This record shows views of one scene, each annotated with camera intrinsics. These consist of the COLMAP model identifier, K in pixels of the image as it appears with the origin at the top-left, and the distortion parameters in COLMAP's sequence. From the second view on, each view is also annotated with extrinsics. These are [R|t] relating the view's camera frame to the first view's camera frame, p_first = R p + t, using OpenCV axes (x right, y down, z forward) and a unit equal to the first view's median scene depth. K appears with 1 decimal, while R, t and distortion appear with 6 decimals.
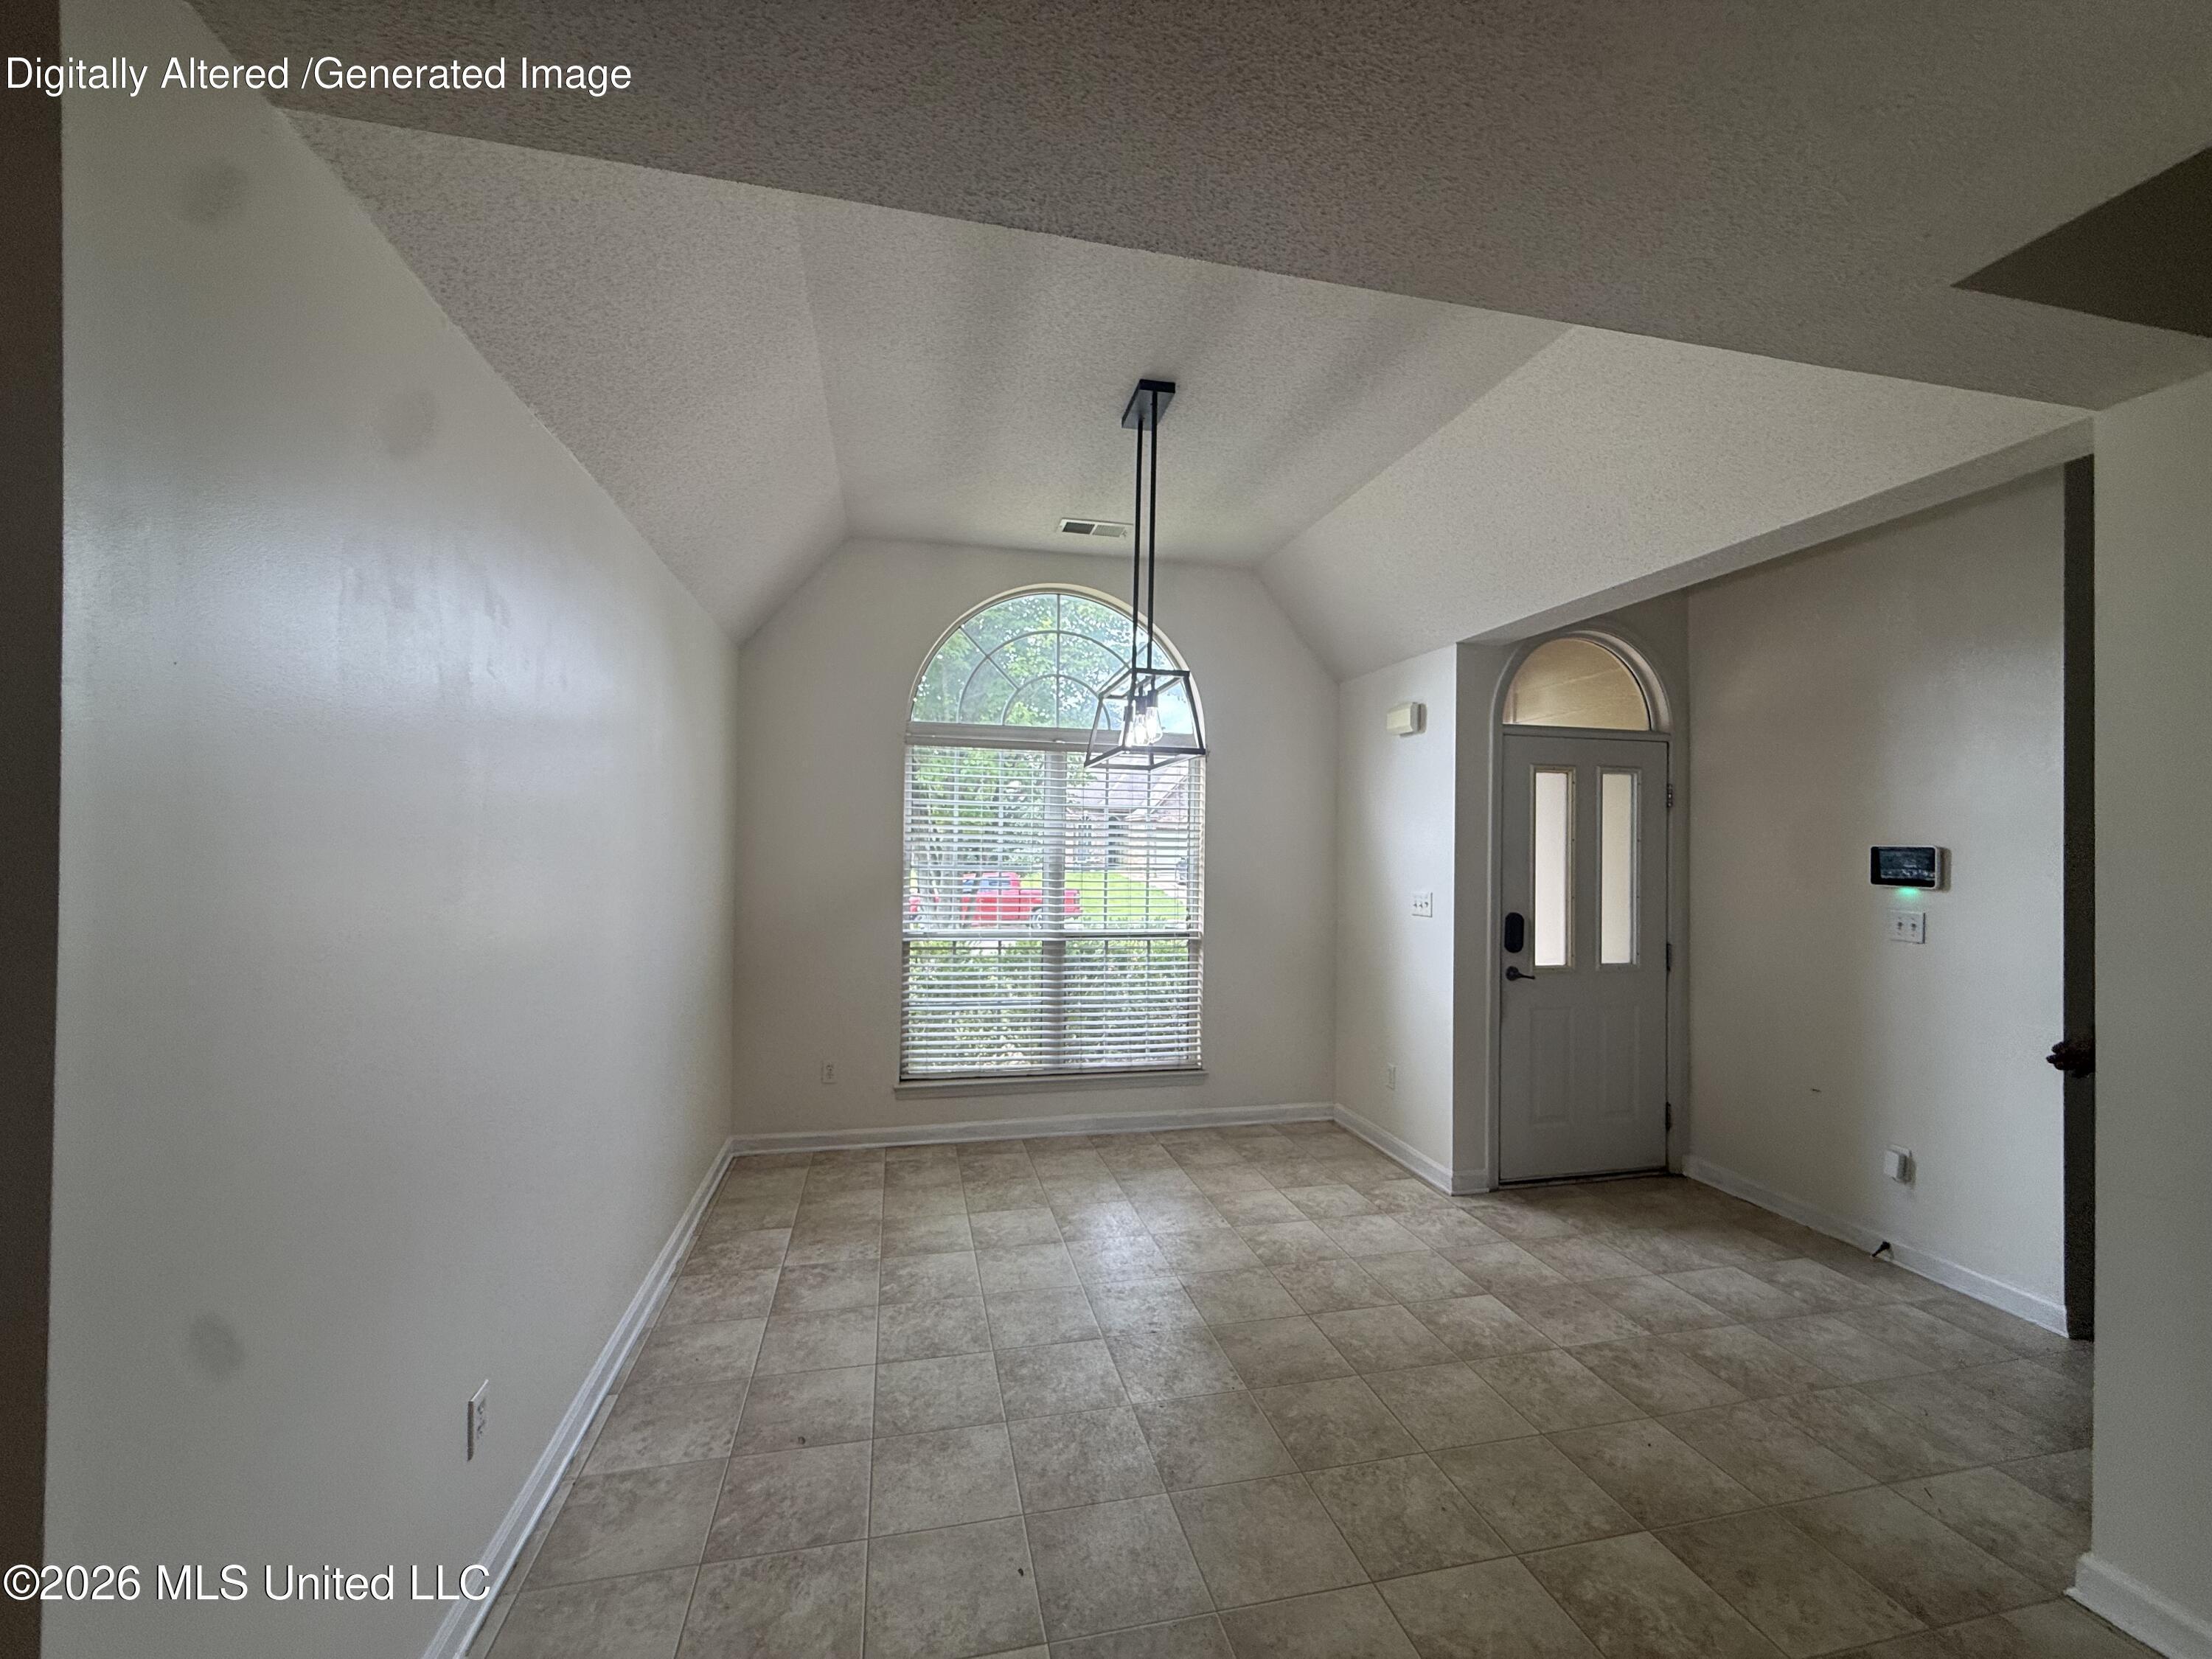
lens RADIAL K [[878.1, 0, 1098.5], [0, 878.1, 834.4], [0, 0, 1]] dist [-0.000133, -0.000172]
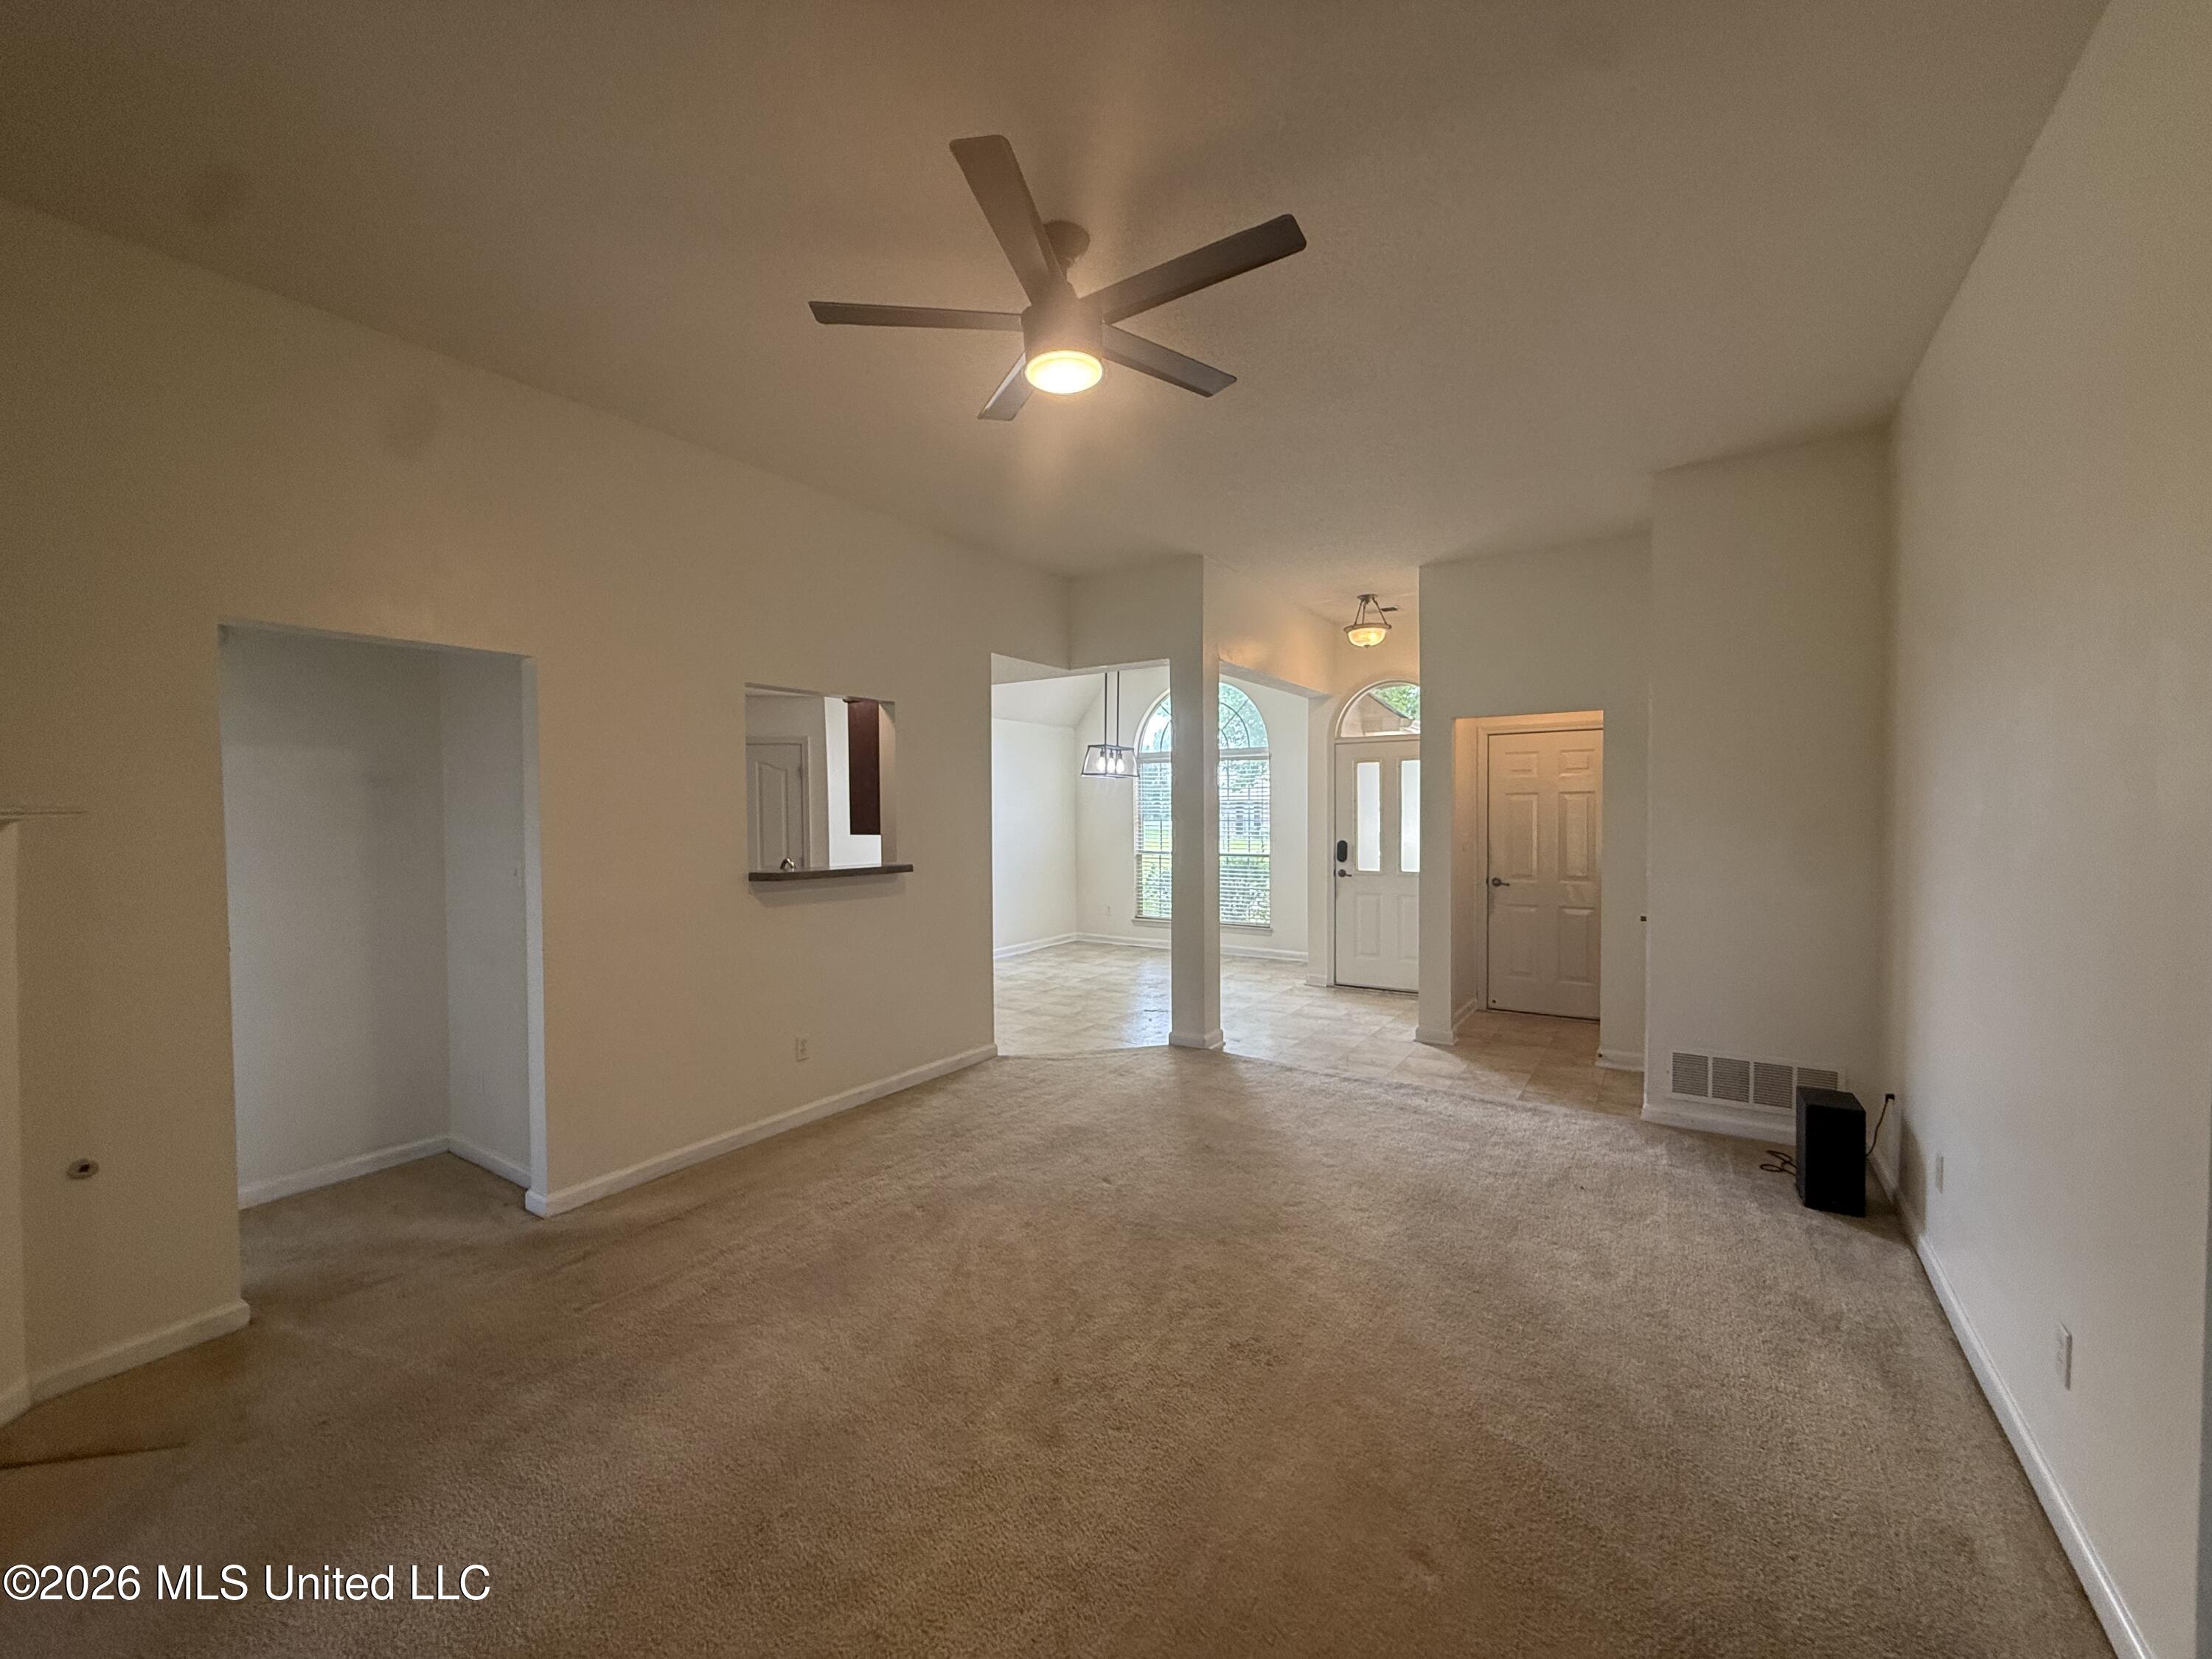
lens RADIAL K [[878.1, 0, 1098.5], [0, 878.1, 834.4], [0, 0, 1]] dist [-0.000133, -0.000172]
pose [[0.685497, -0.003180, -0.728068, 1.440256], [0.031905, 0.999161, 0.025675, 0.012600], [0.727376, -0.040830, 0.685024, -0.623789]]
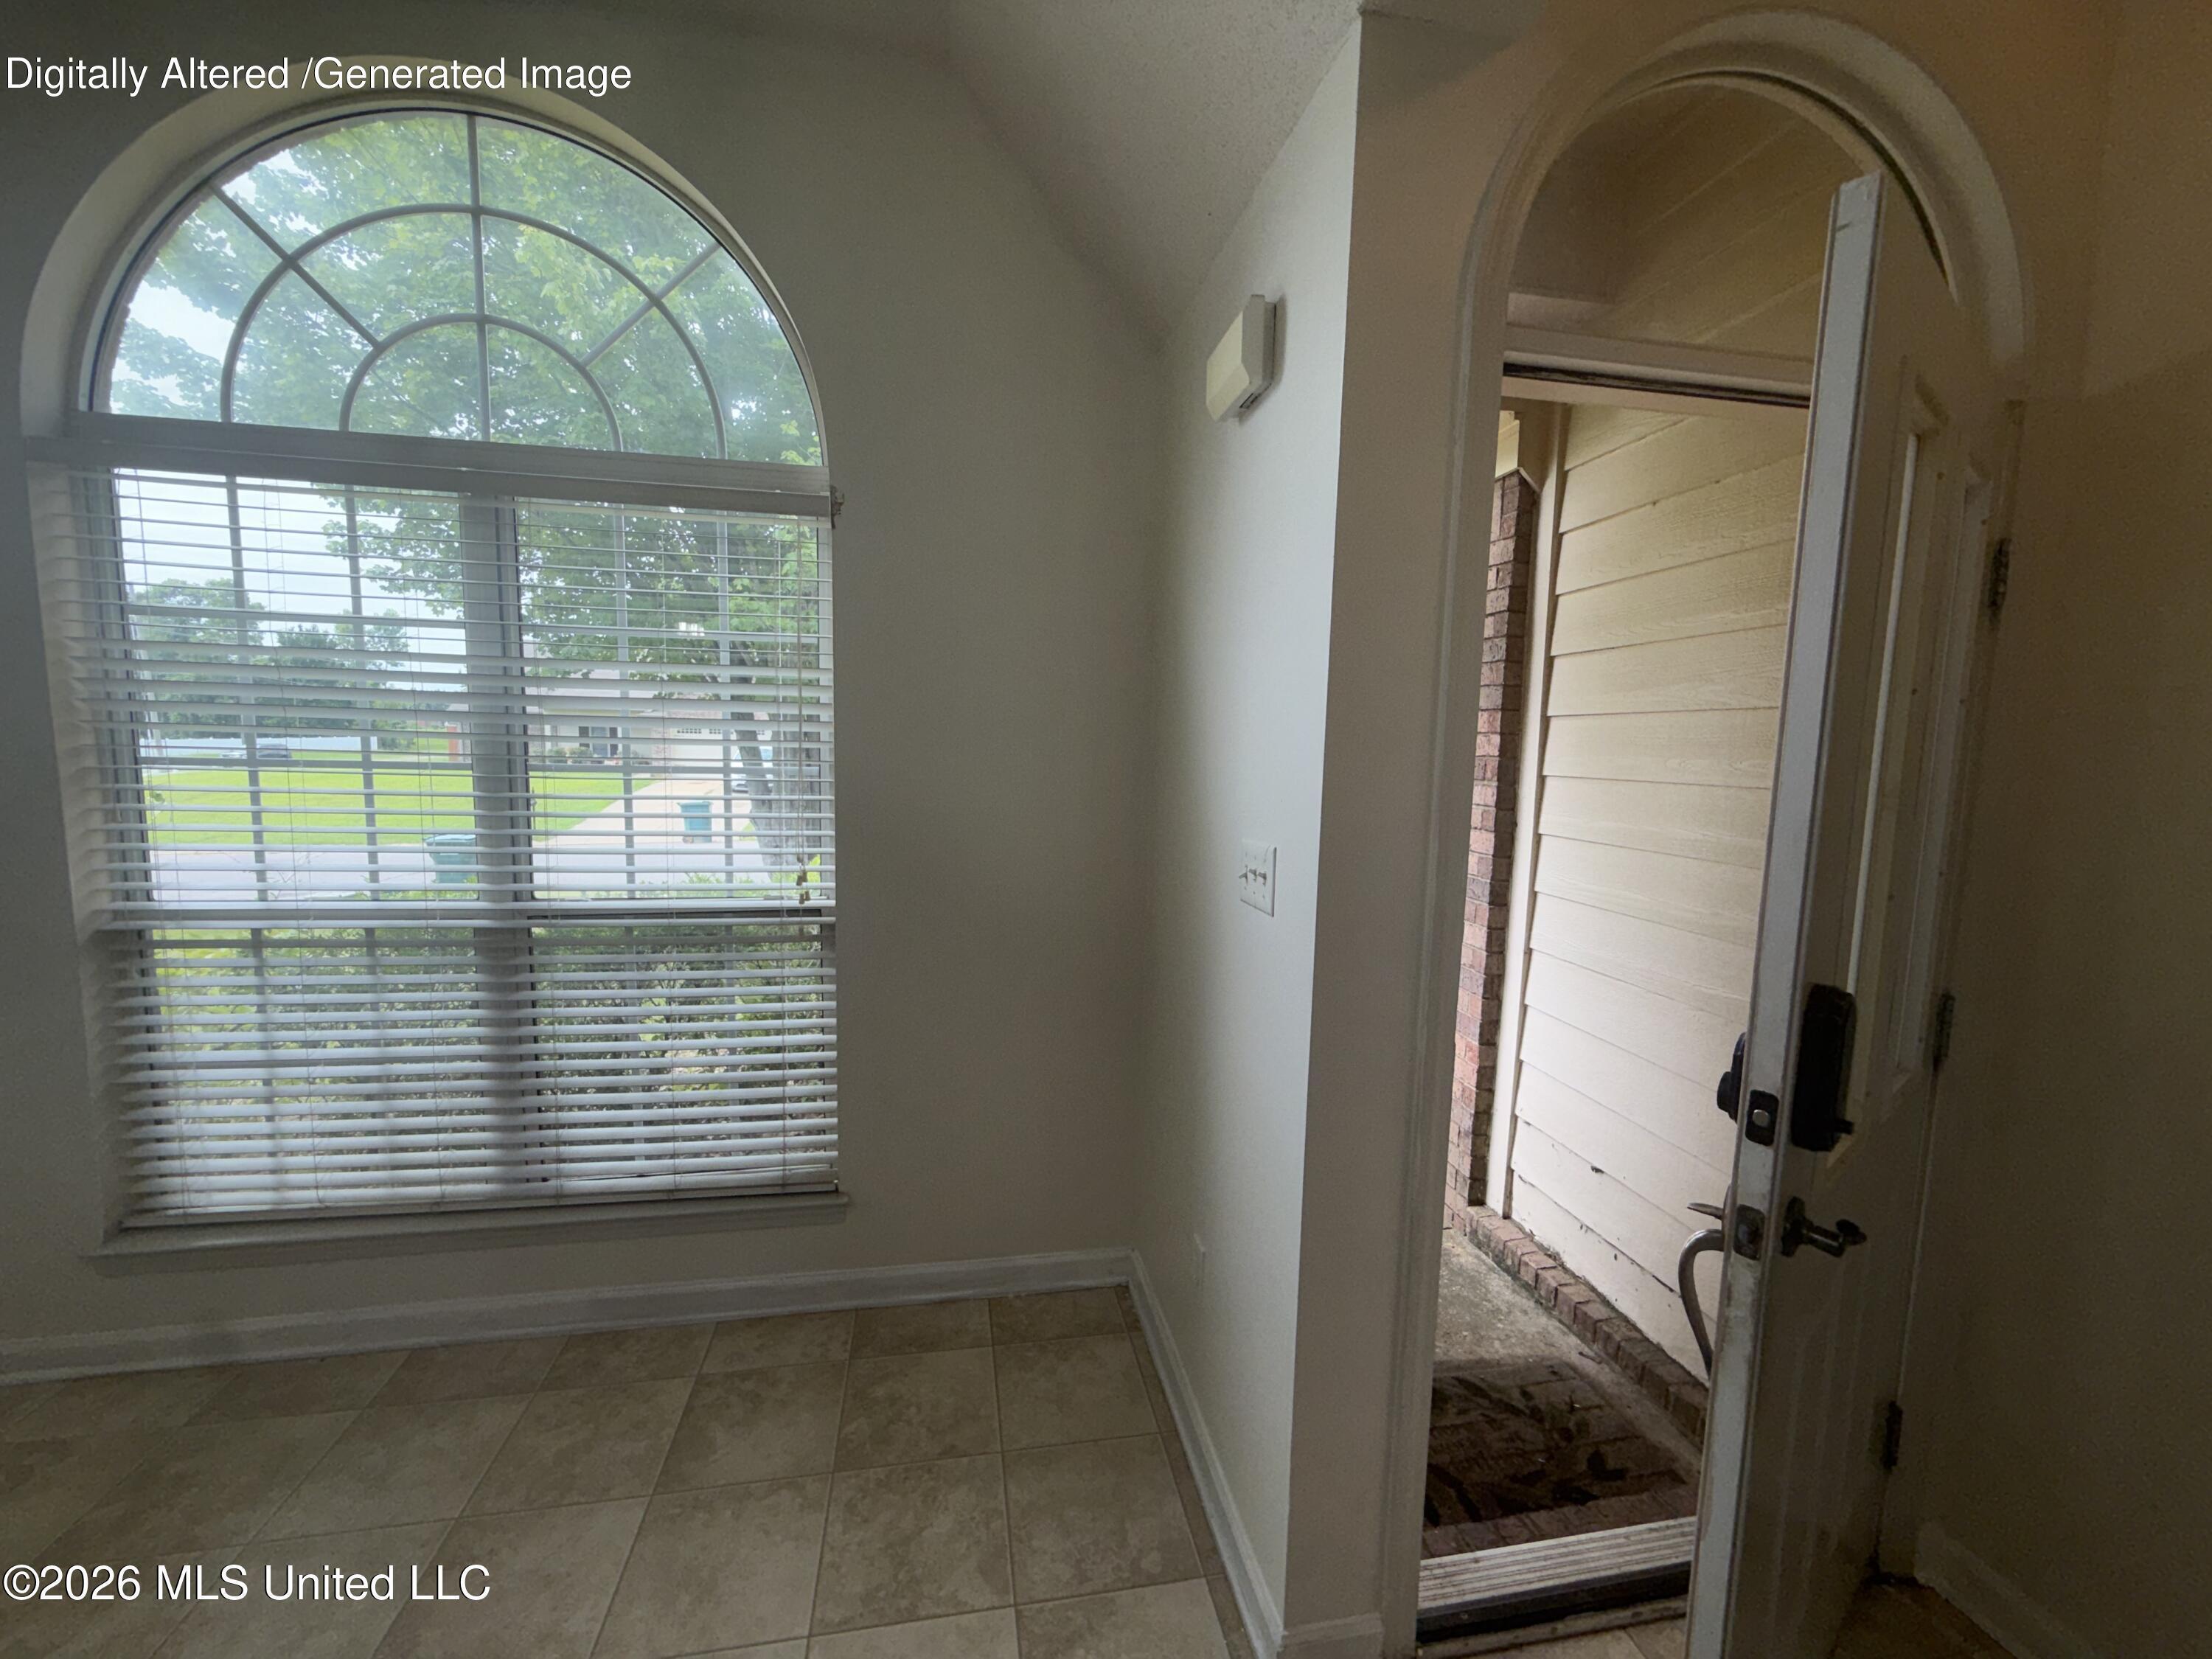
lens RADIAL K [[900.2, 0, 1084.9], [0, 900.2, 836.1], [0, 0, 1]] dist [0.000325, -0.000166]
pose [[0.999060, 0.012289, -0.041562, 0.318521], [-0.007361, 0.993140, 0.116697, 0.020098], [0.042711, -0.116281, 0.992298, 0.639673]]
